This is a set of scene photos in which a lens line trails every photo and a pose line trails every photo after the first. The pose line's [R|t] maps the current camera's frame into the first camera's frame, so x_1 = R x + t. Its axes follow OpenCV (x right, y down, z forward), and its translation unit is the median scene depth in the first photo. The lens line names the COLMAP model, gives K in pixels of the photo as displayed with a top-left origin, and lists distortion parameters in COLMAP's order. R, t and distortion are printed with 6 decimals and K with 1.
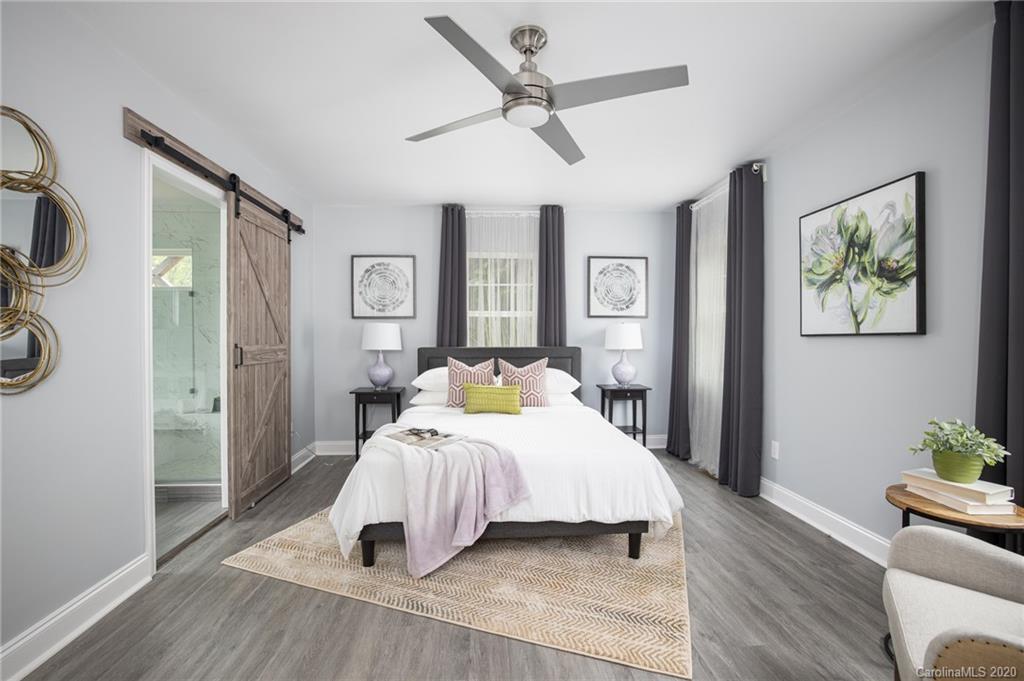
lens RADIAL K [[439.2, 0, 509.0], [0, 439.2, 340.7], [0, 0, 1]] dist [-0.046389, 0.017393]
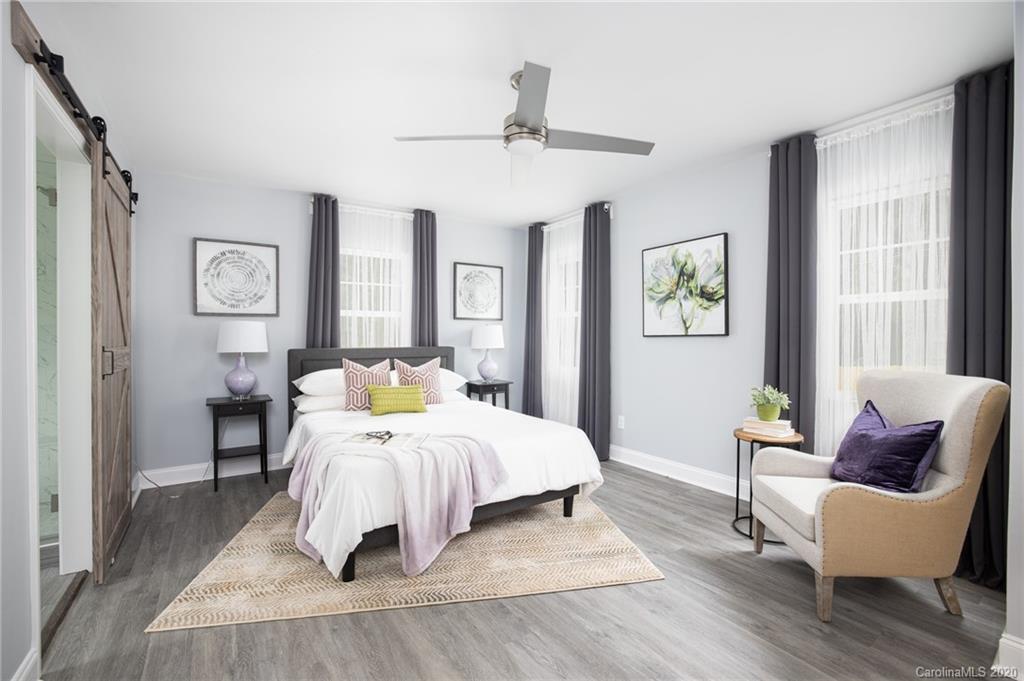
lens RADIAL K [[439.2, 0, 509.0], [0, 439.2, 340.7], [0, 0, 1]] dist [-0.046389, 0.017393]
pose [[0.865087, -0.004355, 0.501603, -0.441679], [0.004790, 0.999988, 0.000421, -0.000206], [-0.501599, 0.002039, 0.865098, 0.010296]]
